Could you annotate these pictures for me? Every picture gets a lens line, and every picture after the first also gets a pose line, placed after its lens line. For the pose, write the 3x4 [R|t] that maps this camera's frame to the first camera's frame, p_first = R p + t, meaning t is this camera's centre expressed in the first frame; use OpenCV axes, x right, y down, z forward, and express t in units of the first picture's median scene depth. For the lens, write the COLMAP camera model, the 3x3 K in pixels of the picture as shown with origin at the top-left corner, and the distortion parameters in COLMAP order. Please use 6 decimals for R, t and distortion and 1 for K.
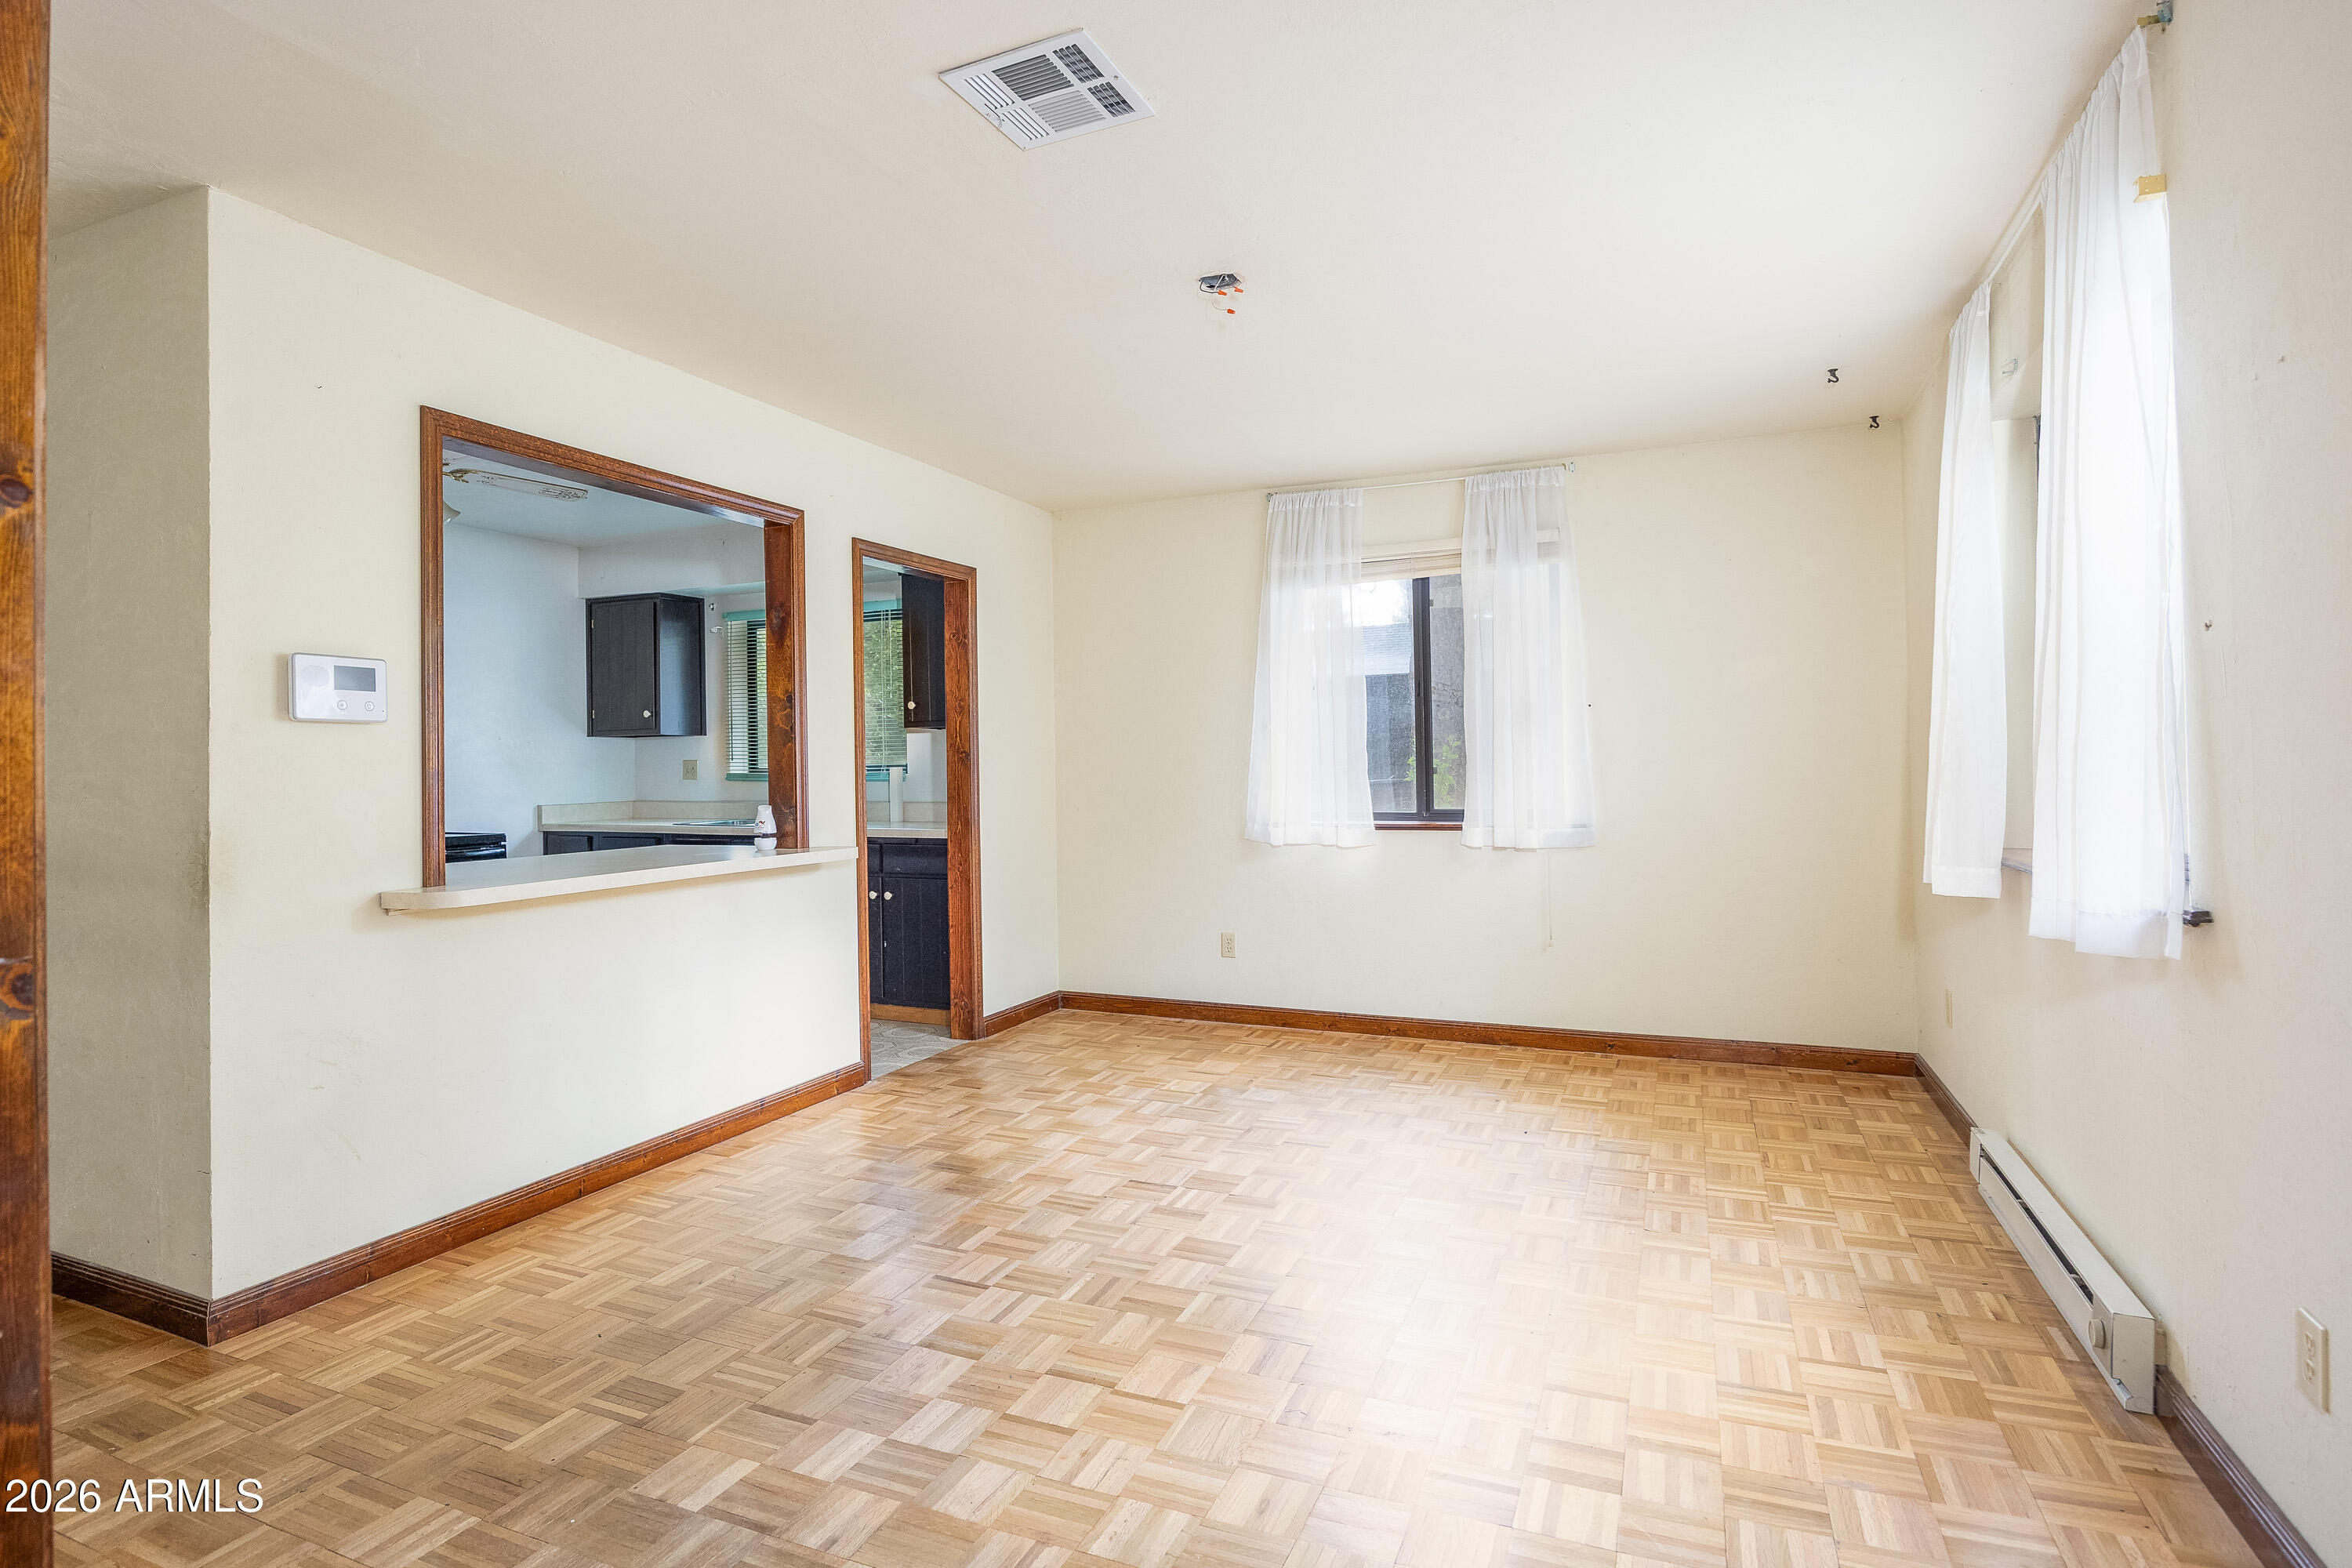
lens RADIAL K [[1185.7, 0, 1147.1], [0, 1185.7, 769.2], [0, 0, 1]] dist [-0.020685, 0.000095]
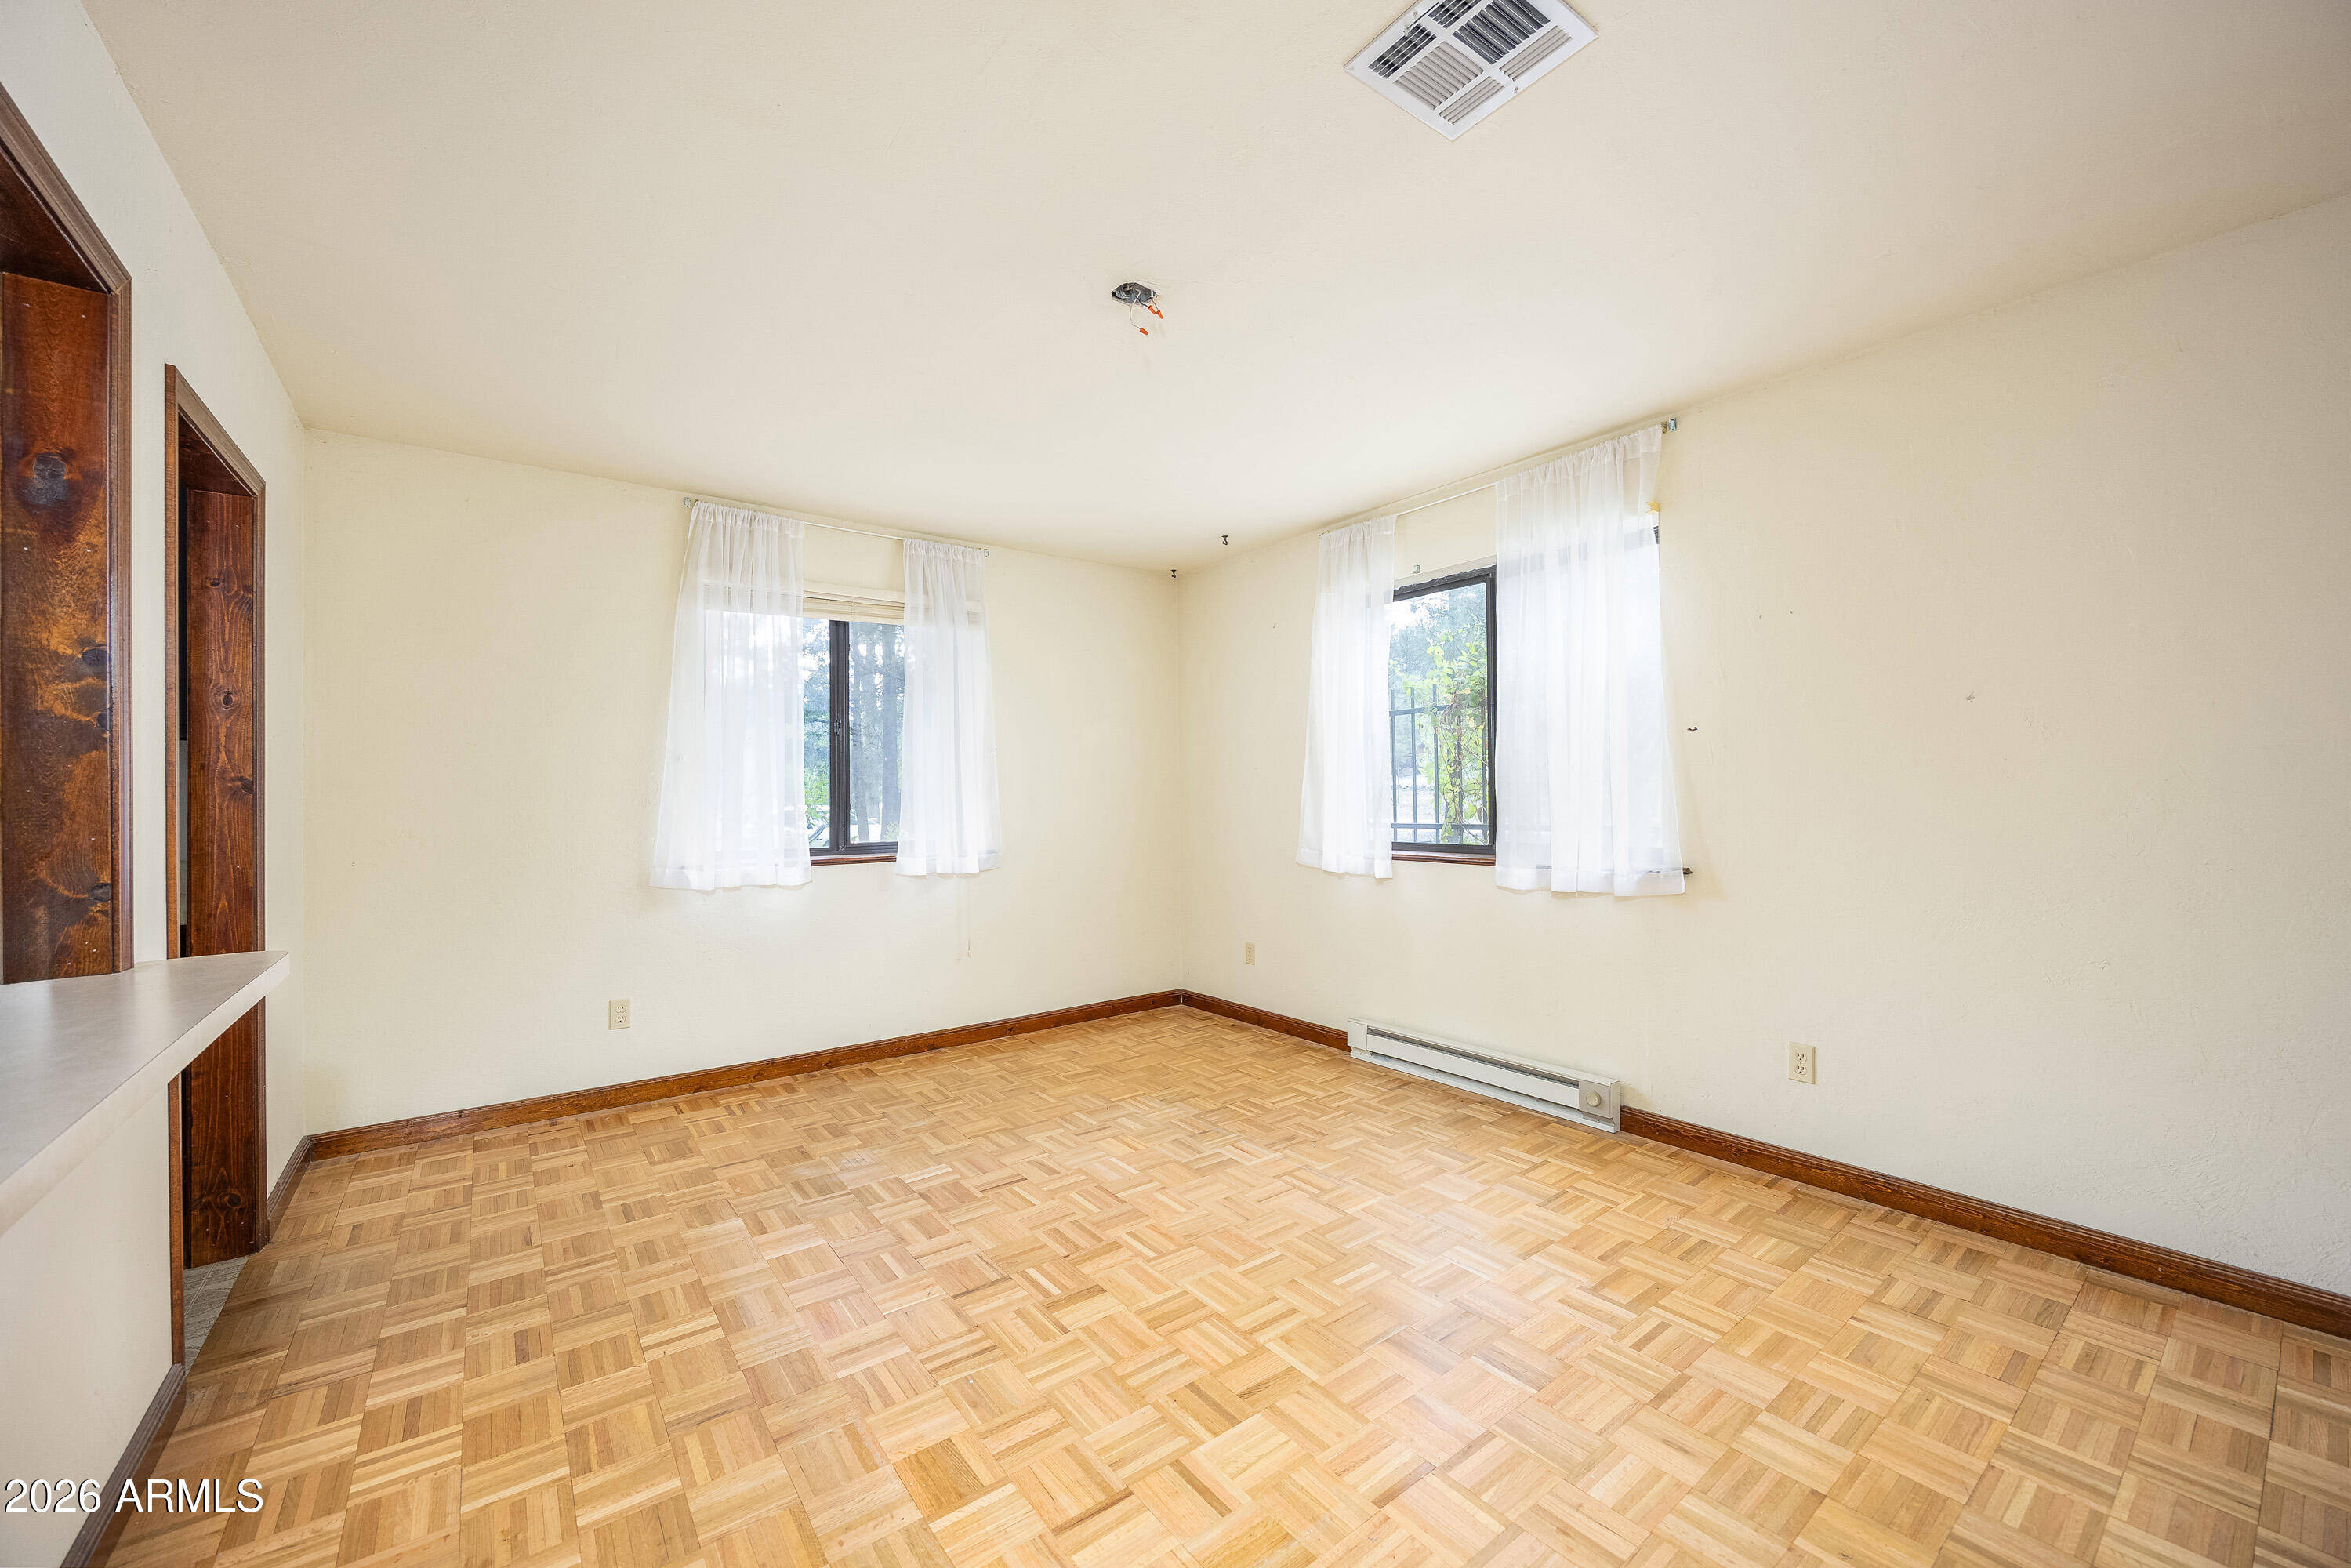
lens RADIAL K [[906.5, 0, 1184.5], [0, 906.5, 789.7], [0, 0, 1]] dist [-0.007305, -0.000032]
pose [[0.480198, 0.011574, 0.877084, -0.335027], [0.005880, 0.999848, -0.016414, 0.001521], [-0.877140, 0.013039, 0.480057, 0.368383]]
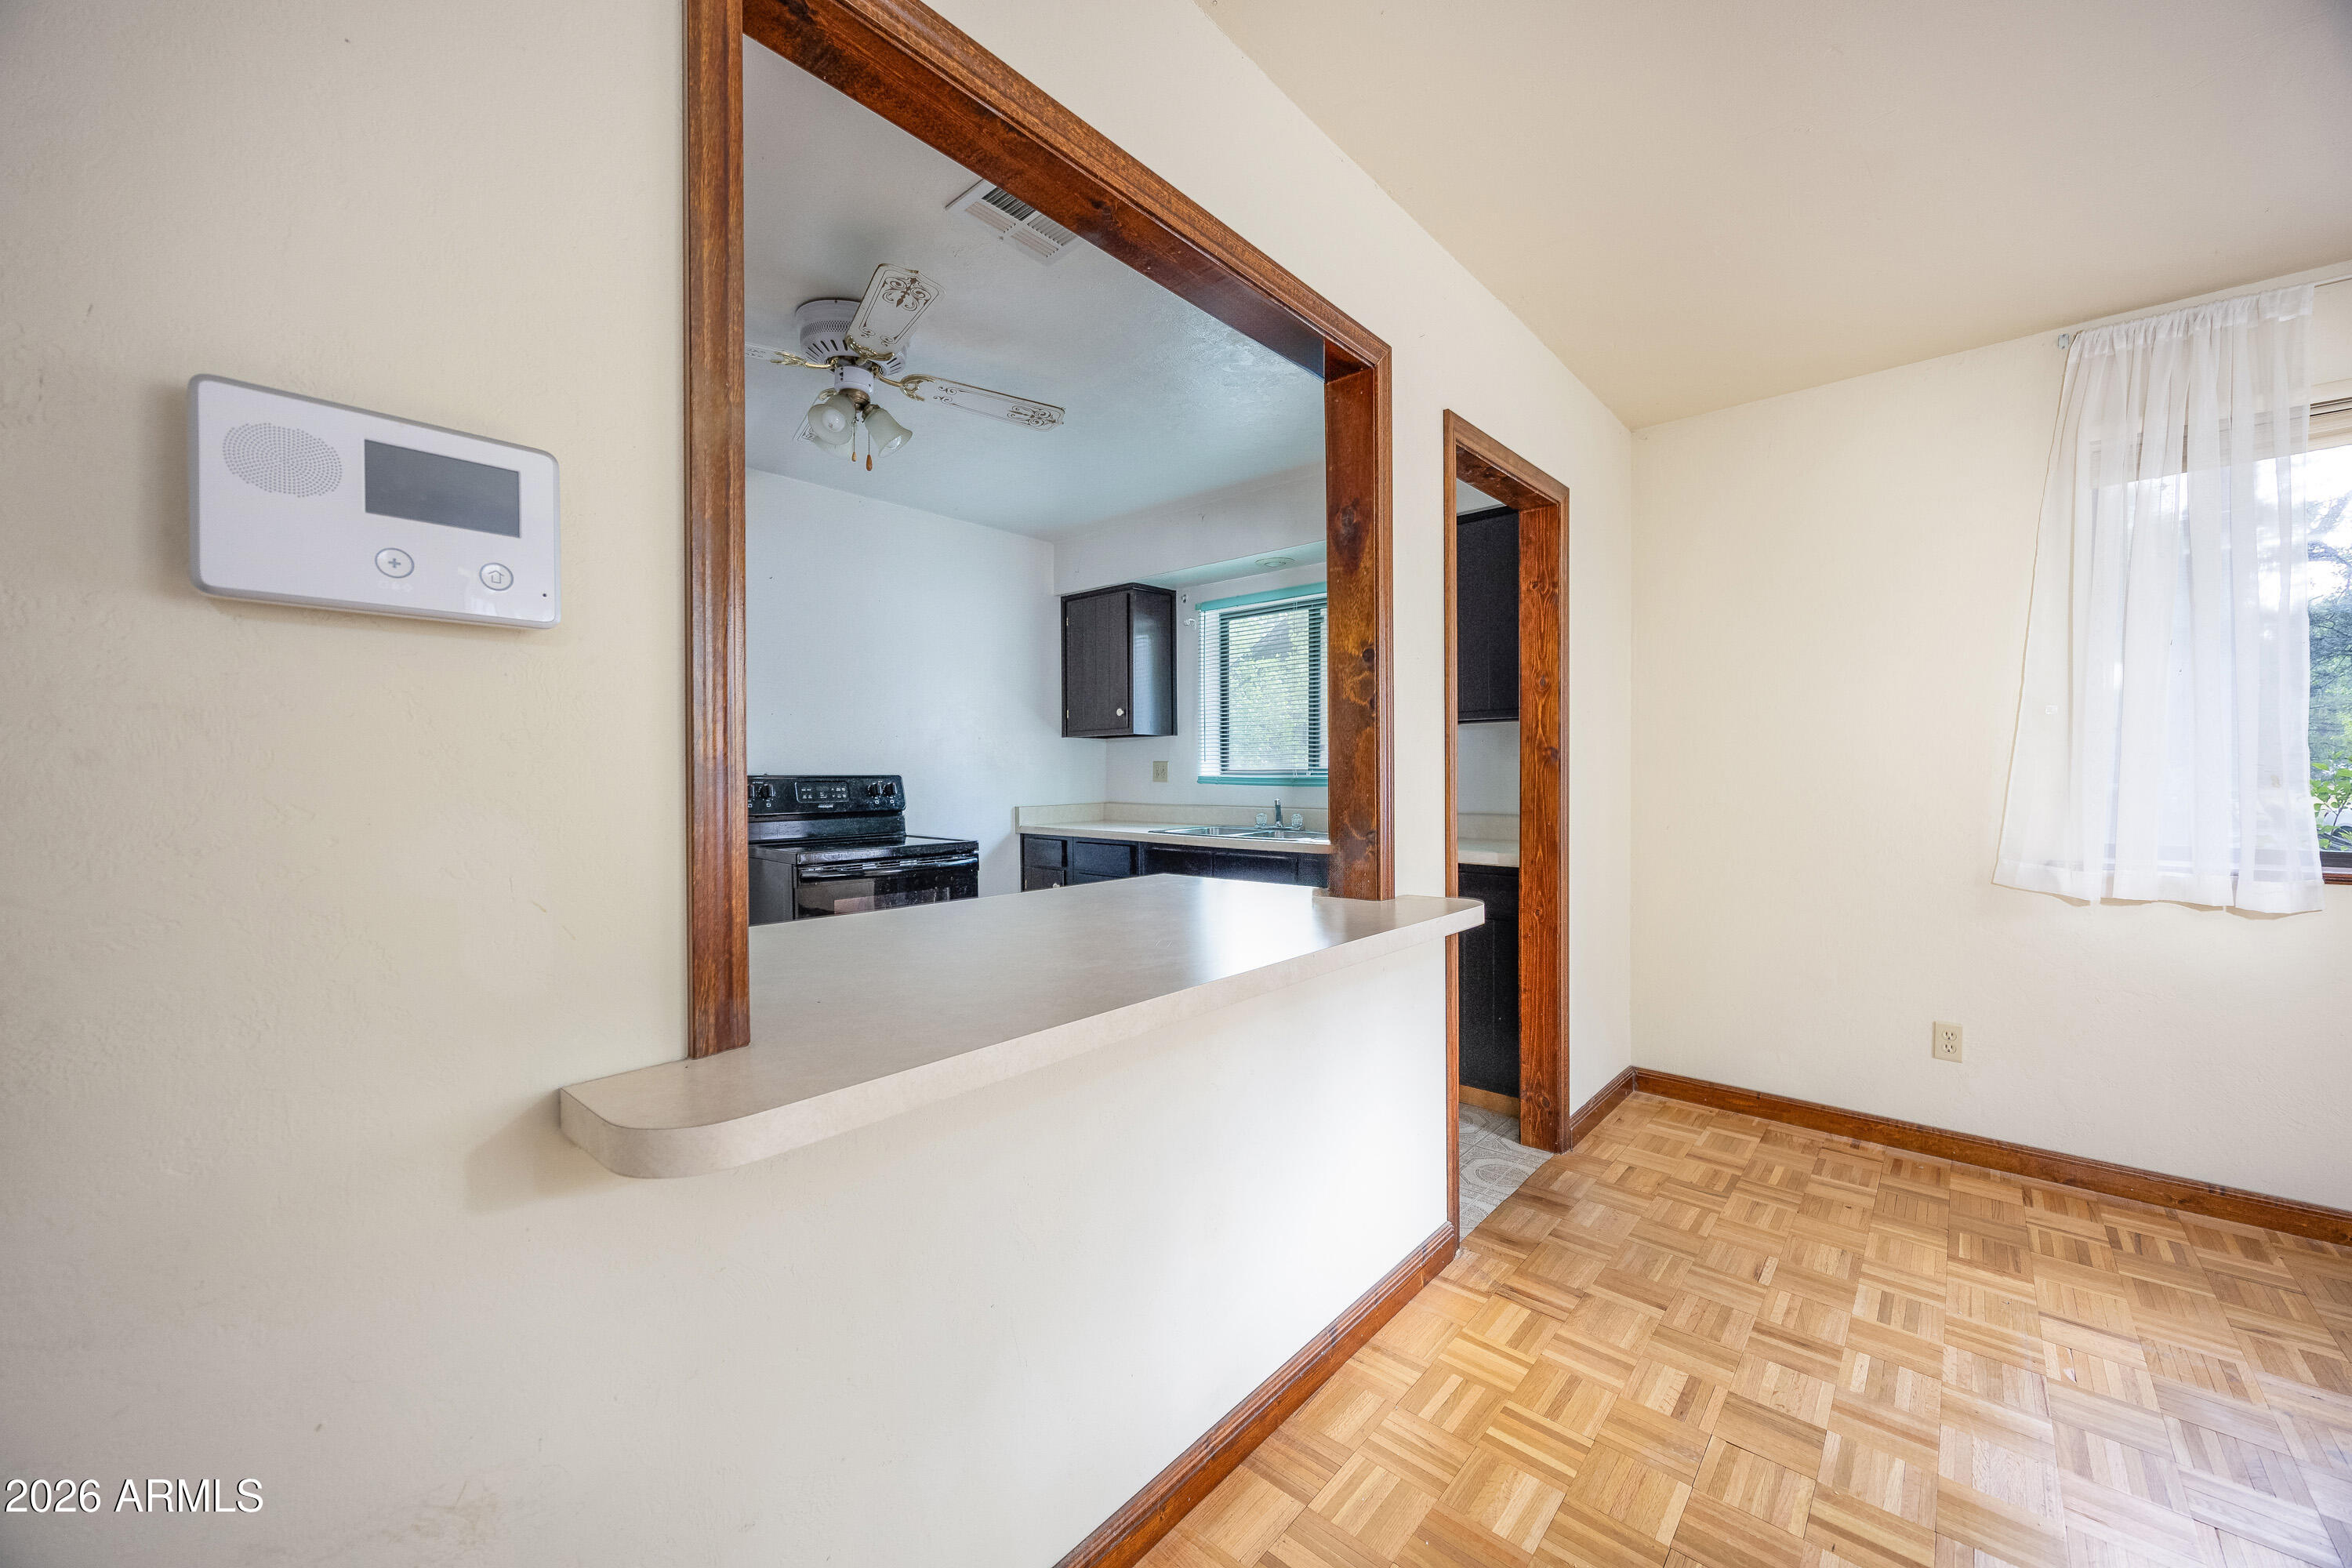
lens RADIAL K [[885.7, 0, 1176.0], [0, 885.7, 784.0], [0, 0, 1]] dist [-0.003533, -0.000091]
pose [[0.951656, 0.010251, -0.306996, -0.210771], [-0.006728, 0.999899, 0.012530, 0.001765], [0.307093, -0.009859, 0.951628, 0.439446]]
